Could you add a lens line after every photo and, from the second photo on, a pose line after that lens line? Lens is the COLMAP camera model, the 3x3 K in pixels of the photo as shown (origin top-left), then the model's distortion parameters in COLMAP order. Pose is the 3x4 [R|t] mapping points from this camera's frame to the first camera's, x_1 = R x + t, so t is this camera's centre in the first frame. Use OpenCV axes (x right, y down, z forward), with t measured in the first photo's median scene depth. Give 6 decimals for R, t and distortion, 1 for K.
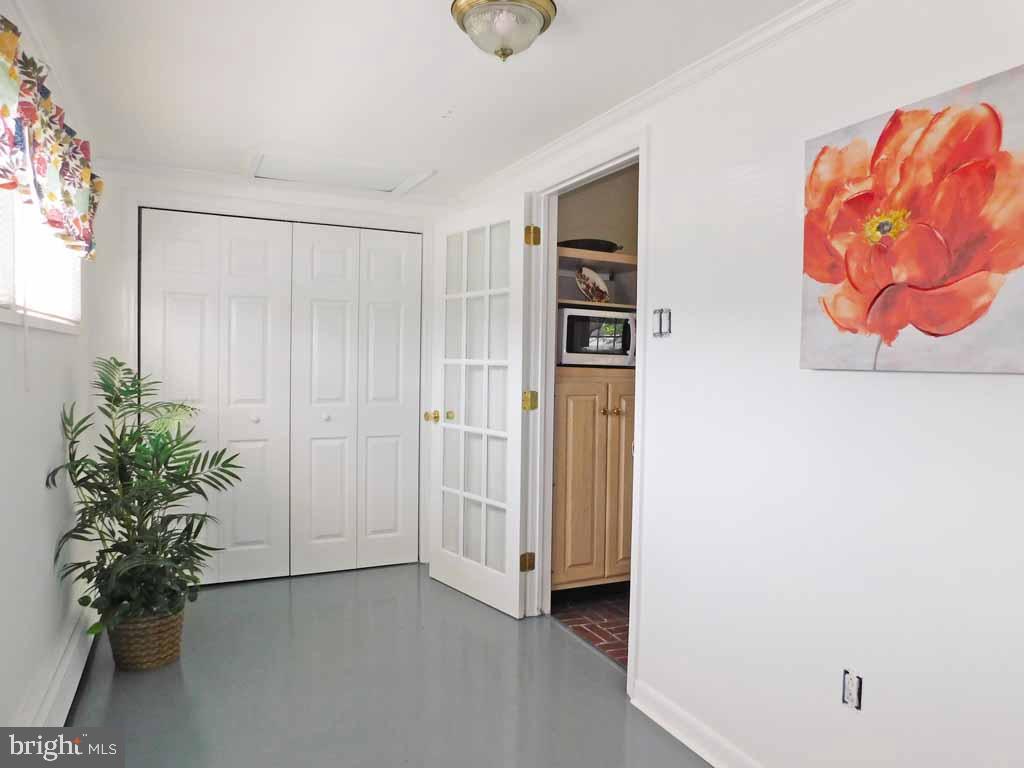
lens RADIAL K [[678.9, 0, 512.0], [0, 678.9, 384.0], [0, 0, 1]] dist [-0.089164, 0.069117]
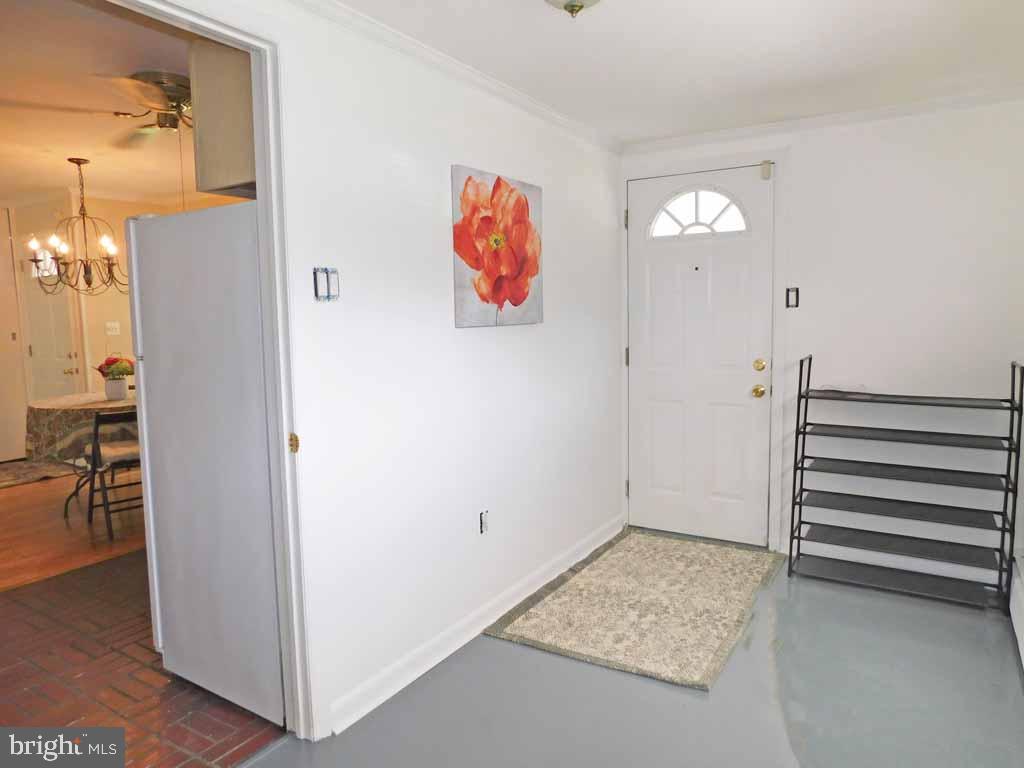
lens RADIAL K [[678.9, 0, 512.0], [0, 678.9, 384.0], [0, 0, 1]] dist [-0.089164, 0.069117]
pose [[-0.526558, -0.094690, 0.844850, -0.959120], [0.041185, 0.989770, 0.136601, -0.108190], [-0.849141, 0.106723, -0.517271, 1.885622]]
